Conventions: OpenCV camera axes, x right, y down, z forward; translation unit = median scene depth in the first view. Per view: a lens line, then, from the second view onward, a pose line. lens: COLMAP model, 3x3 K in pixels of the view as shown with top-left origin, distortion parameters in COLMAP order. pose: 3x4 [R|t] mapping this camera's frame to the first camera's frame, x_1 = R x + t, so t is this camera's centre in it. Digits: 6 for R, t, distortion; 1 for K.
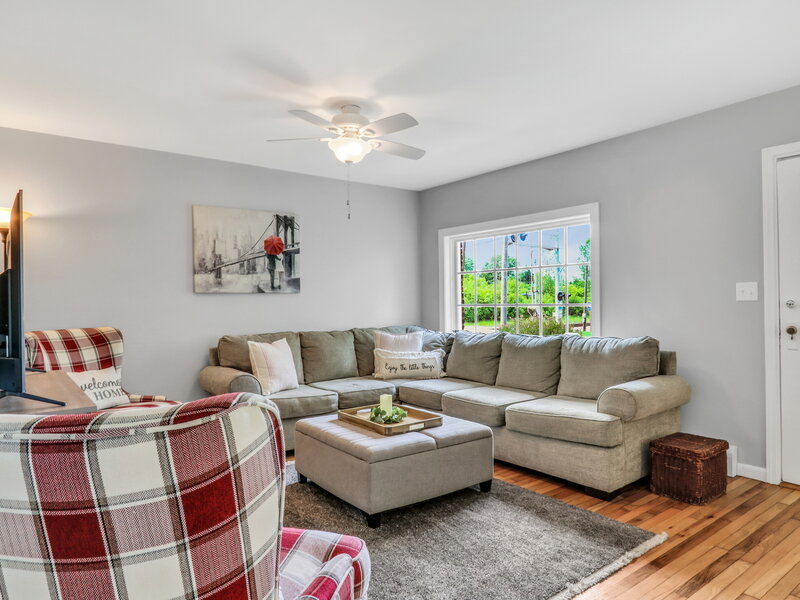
lens RADIAL K [[515.8, 0, 400.0], [0, 515.8, 300.0], [0, 0, 1]] dist [-0.005545, 0.001088]
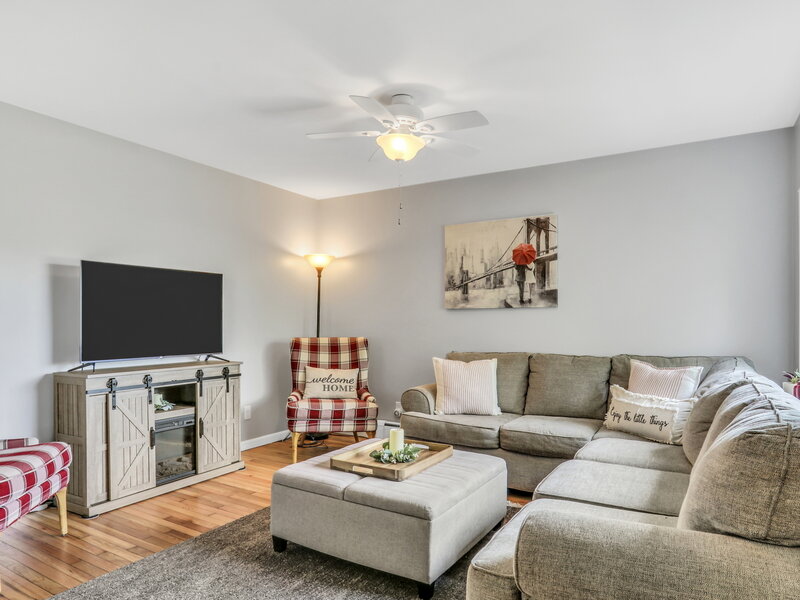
lens RADIAL K [[529.5, 0, 400.1], [0, 529.5, 321.2], [0, 0, 1]] dist [-0.003954, 0.000412]
pose [[0.375624, 0.009188, -0.926727, 0.530318], [0.000138, 0.999950, 0.009970, 0.000157], [0.926772, -0.003873, 0.375604, 0.469320]]
